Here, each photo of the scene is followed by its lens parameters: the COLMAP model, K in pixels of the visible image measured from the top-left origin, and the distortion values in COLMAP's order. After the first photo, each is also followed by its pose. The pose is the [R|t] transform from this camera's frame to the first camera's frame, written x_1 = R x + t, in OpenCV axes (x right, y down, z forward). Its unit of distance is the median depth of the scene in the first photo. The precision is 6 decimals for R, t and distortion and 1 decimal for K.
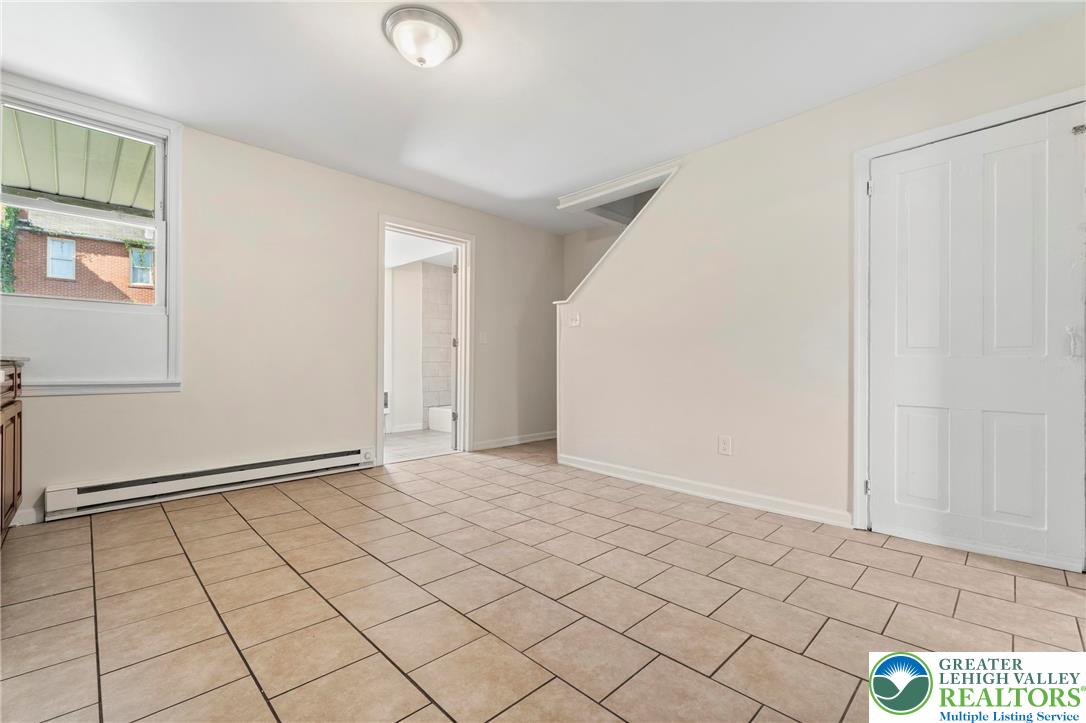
lens RADIAL K [[463.8, 0, 547.0], [0, 463.8, 364.6], [0, 0, 1]] dist [0.003410, 0.000628]
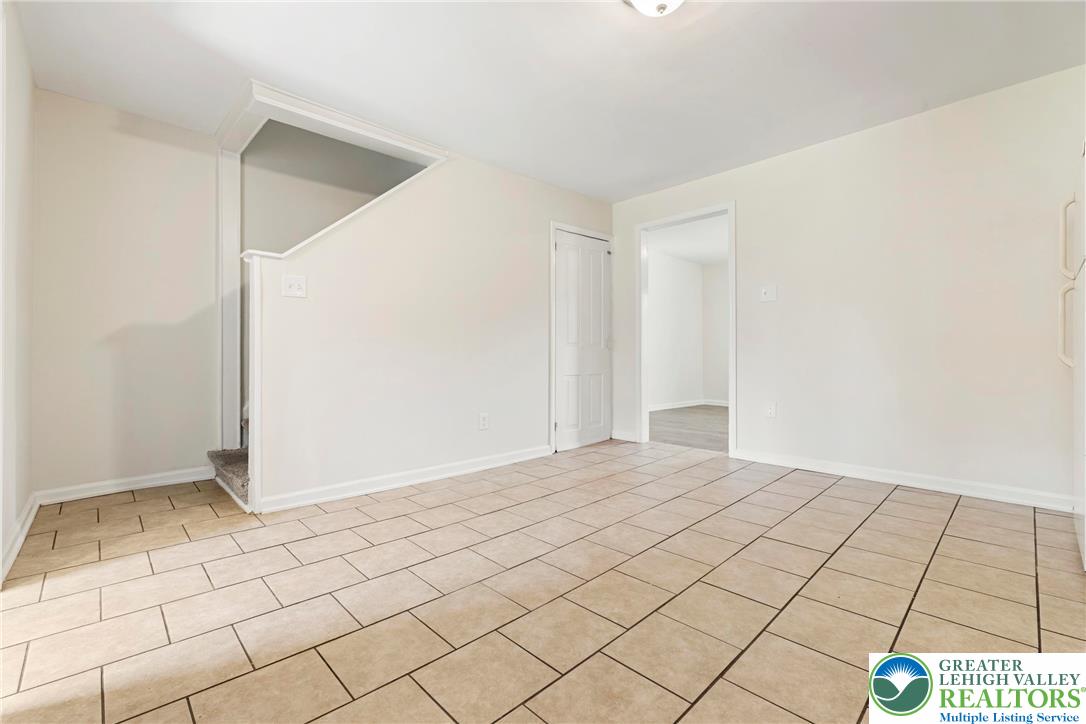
lens RADIAL K [[467.3, 0, 546.8], [0, 467.3, 352.2], [0, 0, 1]] dist [0.001460, -0.000143]
pose [[0.016202, -0.001391, 0.999868, -0.964644], [0.005491, 0.999984, 0.001302, -0.002124], [-0.999854, 0.005469, 0.016209, 0.994007]]
